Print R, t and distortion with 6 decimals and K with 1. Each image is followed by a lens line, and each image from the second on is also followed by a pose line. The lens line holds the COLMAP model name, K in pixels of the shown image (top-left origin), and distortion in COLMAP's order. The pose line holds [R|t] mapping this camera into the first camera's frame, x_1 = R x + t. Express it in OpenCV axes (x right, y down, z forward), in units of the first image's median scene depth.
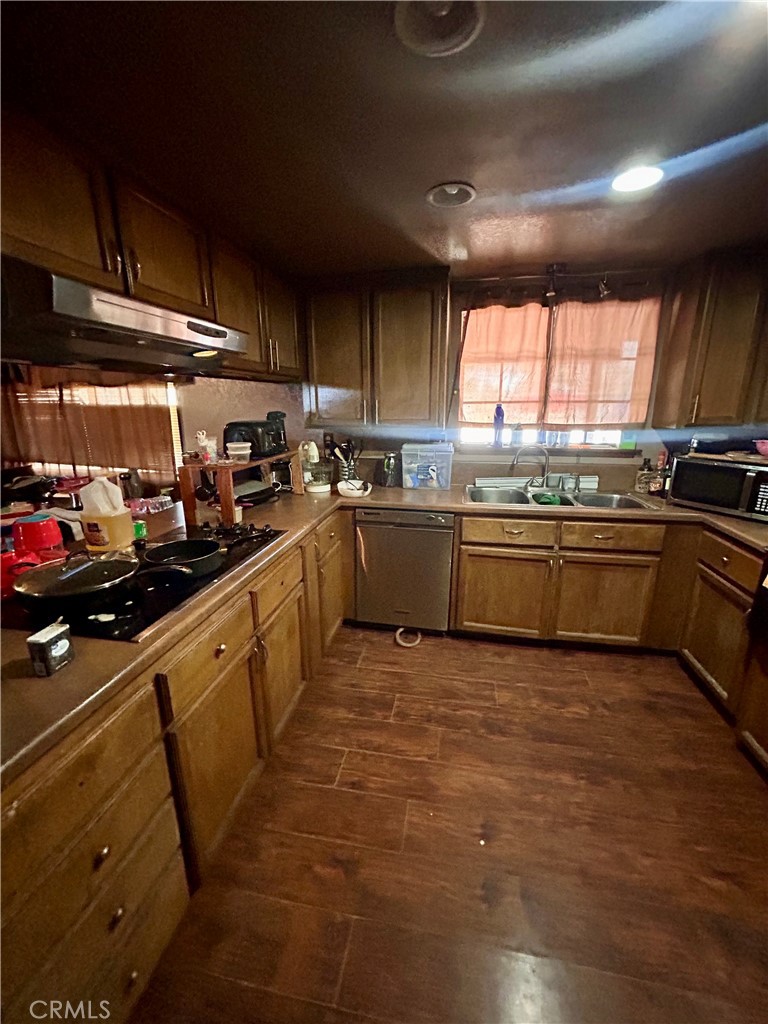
lens RADIAL K [[412.3, 0, 387.1], [0, 412.3, 511.3], [0, 0, 1]] dist [-0.003114, 0.000386]
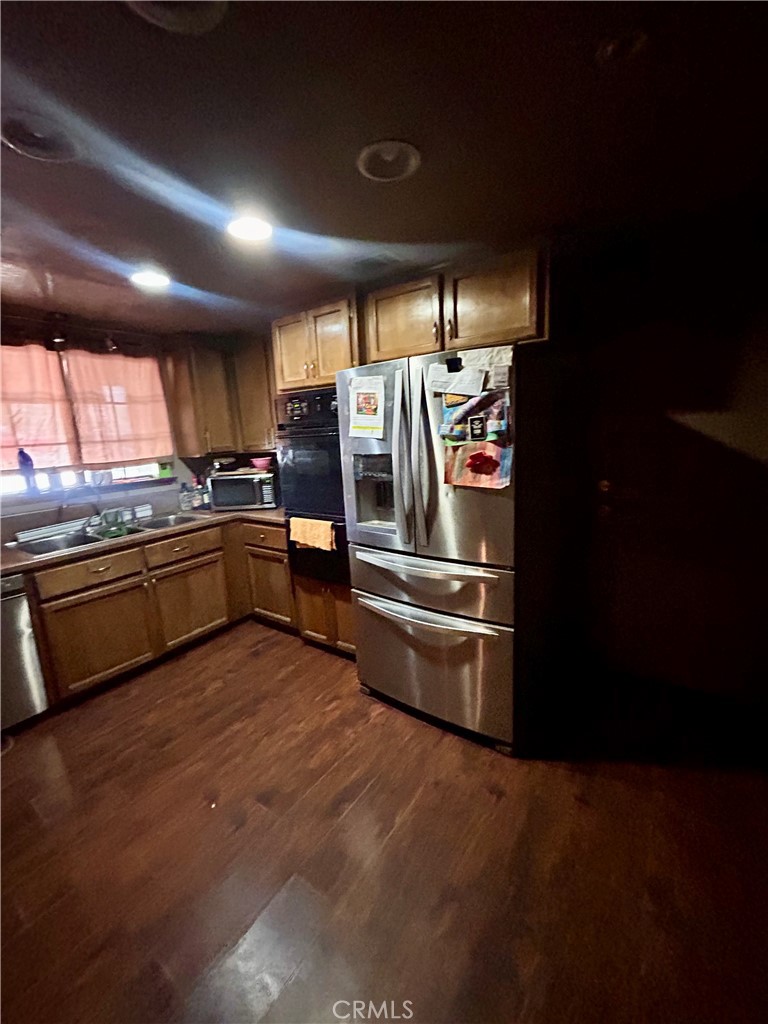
lens RADIAL K [[412.3, 0, 385.1], [0, 412.3, 508.6], [0, 0, 1]] dist [-0.003114, 0.000386]
pose [[0.415348, -0.192592, 0.889041, -0.258067], [0.276025, 0.957934, 0.078561, 0.019046], [-0.866773, 0.212768, 0.451037, -0.081932]]
